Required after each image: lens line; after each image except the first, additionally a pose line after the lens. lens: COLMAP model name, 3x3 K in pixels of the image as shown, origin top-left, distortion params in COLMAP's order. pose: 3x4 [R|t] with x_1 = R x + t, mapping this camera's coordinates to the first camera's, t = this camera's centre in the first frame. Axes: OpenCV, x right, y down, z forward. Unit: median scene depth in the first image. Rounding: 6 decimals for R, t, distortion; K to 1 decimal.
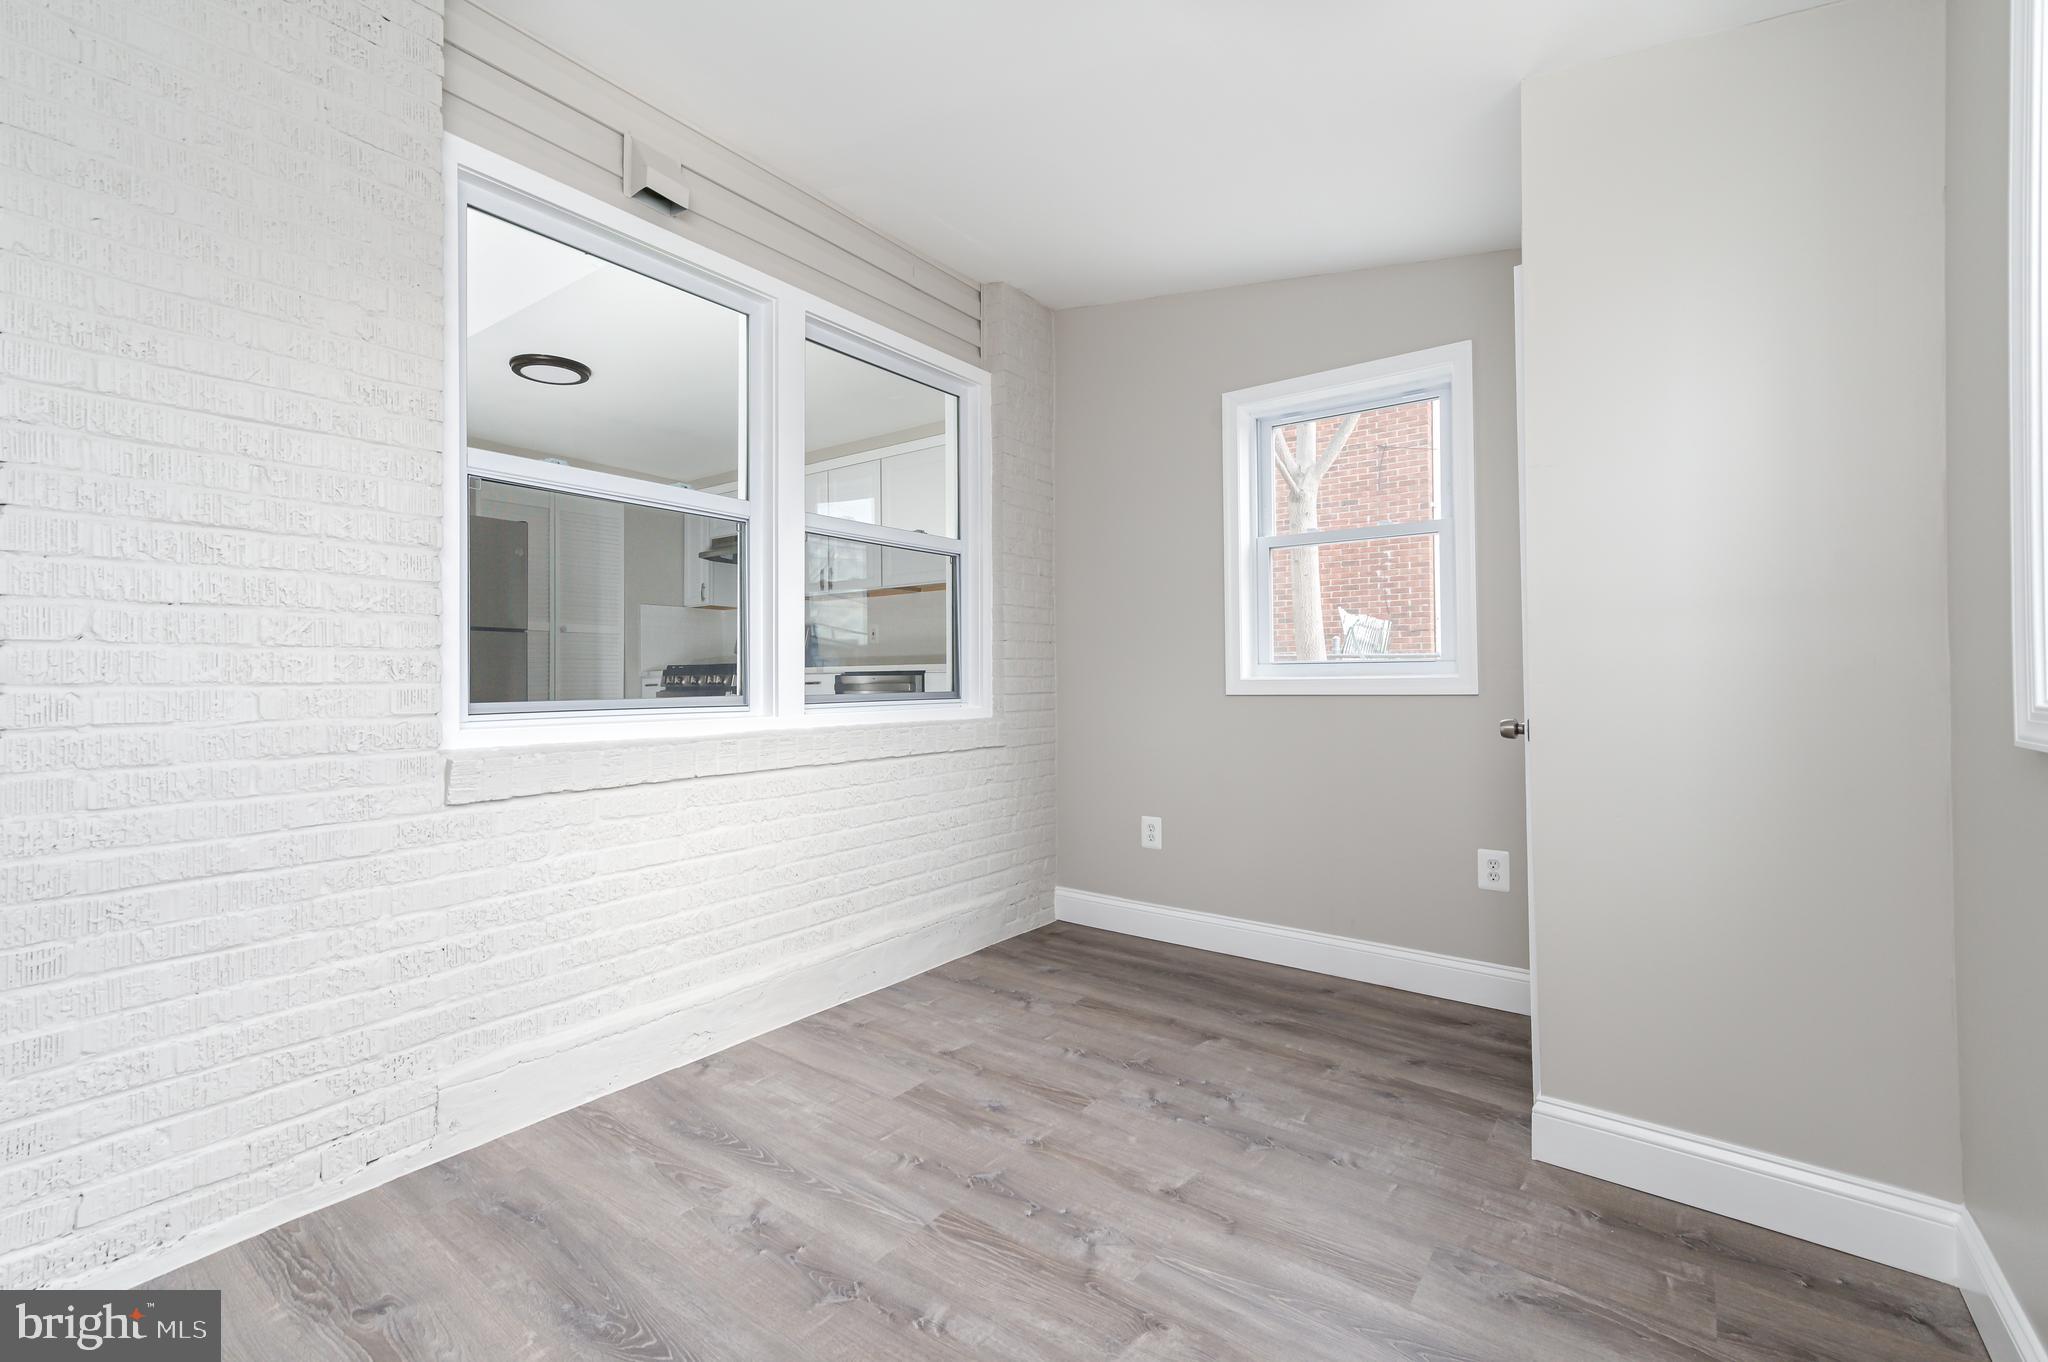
lens RADIAL K [[902.7, 0, 1035.7], [0, 902.7, 676.6], [0, 0, 1]] dist [-0.001394, -0.000669]
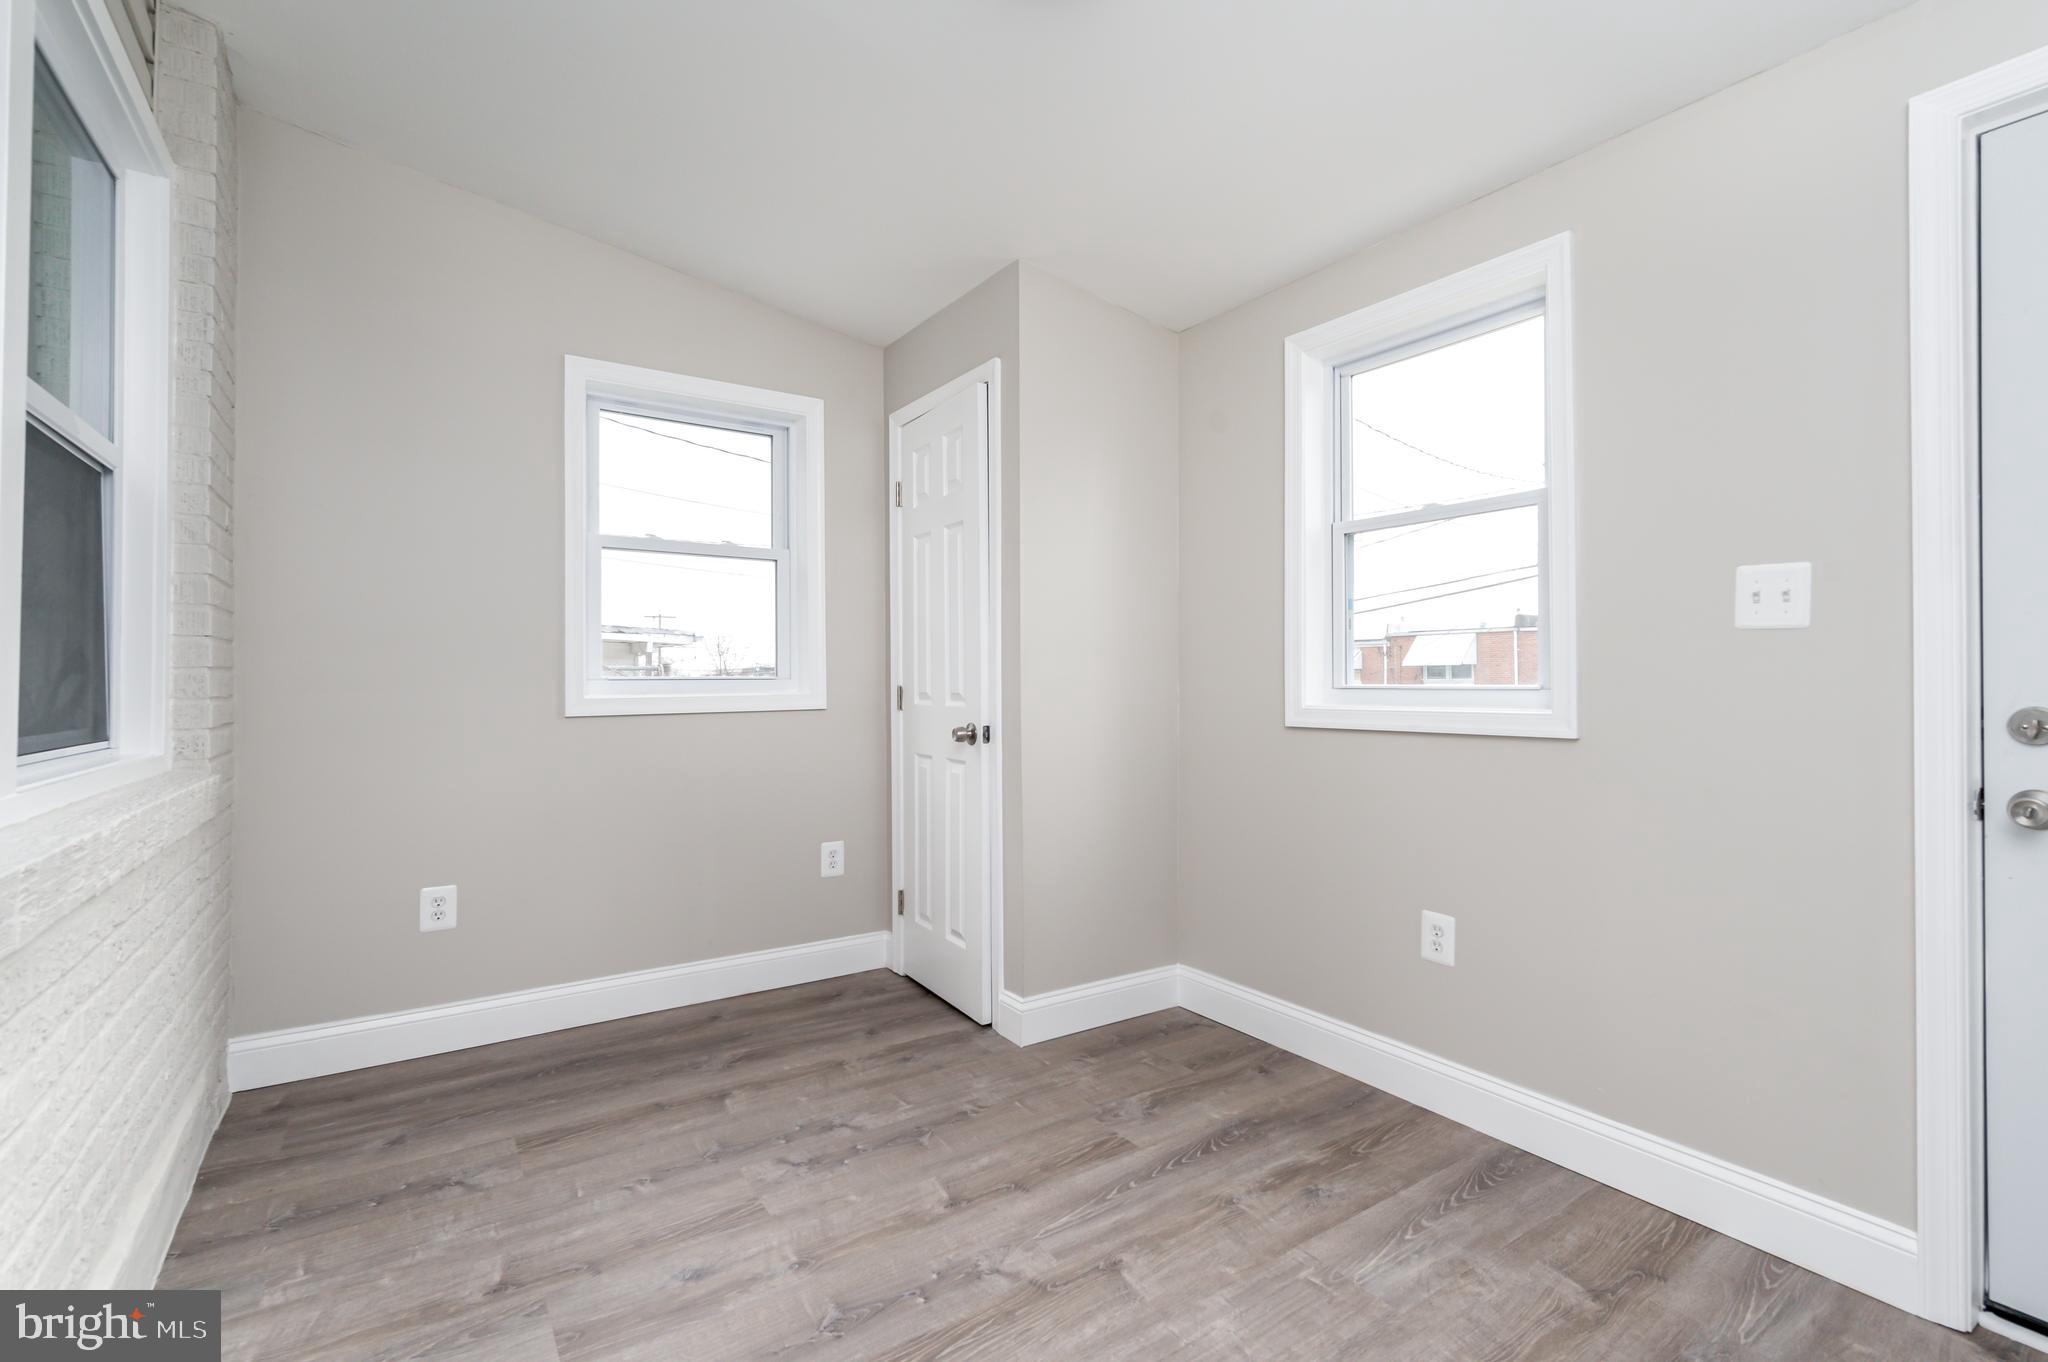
lens RADIAL K [[902.7, 0, 1035.7], [0, 902.7, 676.6], [0, 0, 1]] dist [-0.001394, -0.000669]
pose [[0.312670, 0.009004, 0.949819, -0.630400], [0.001636, 0.999948, -0.010018, -0.010932], [-0.949861, 0.004686, 0.312639, 0.465218]]
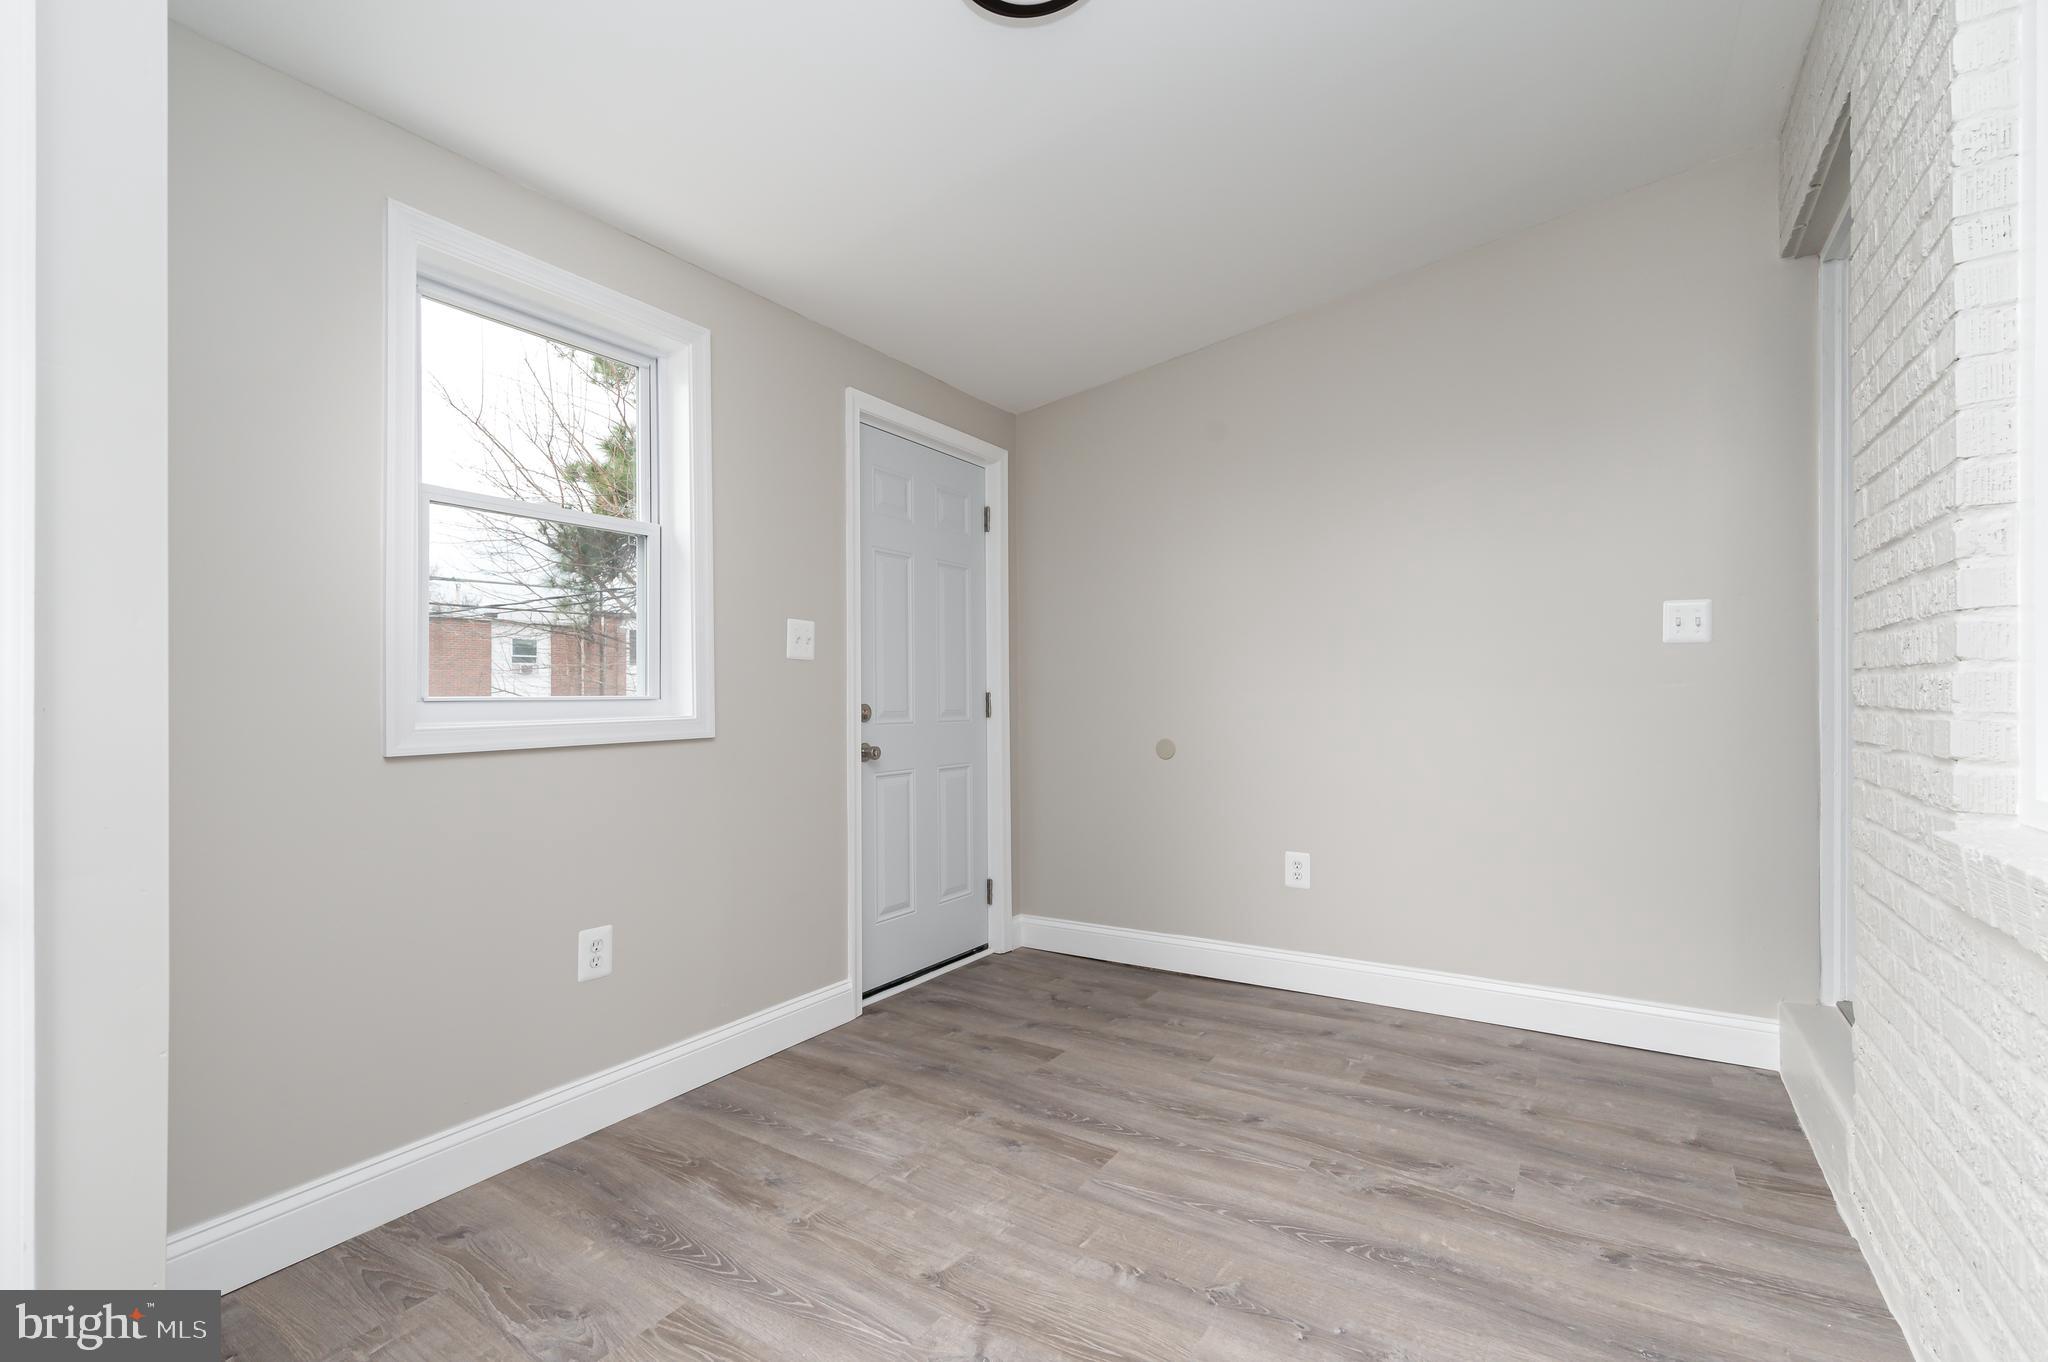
lens RADIAL K [[862.5, 0, 1034.2], [0, 862.5, 692.0], [0, 0, 1]] dist [-0.000493, -0.000208]
pose [[-0.998399, 0.009439, -0.055765, 0.035462], [0.009299, 0.999953, 0.002766, -0.014433], [0.055788, 0.002243, -0.998440, 1.327772]]
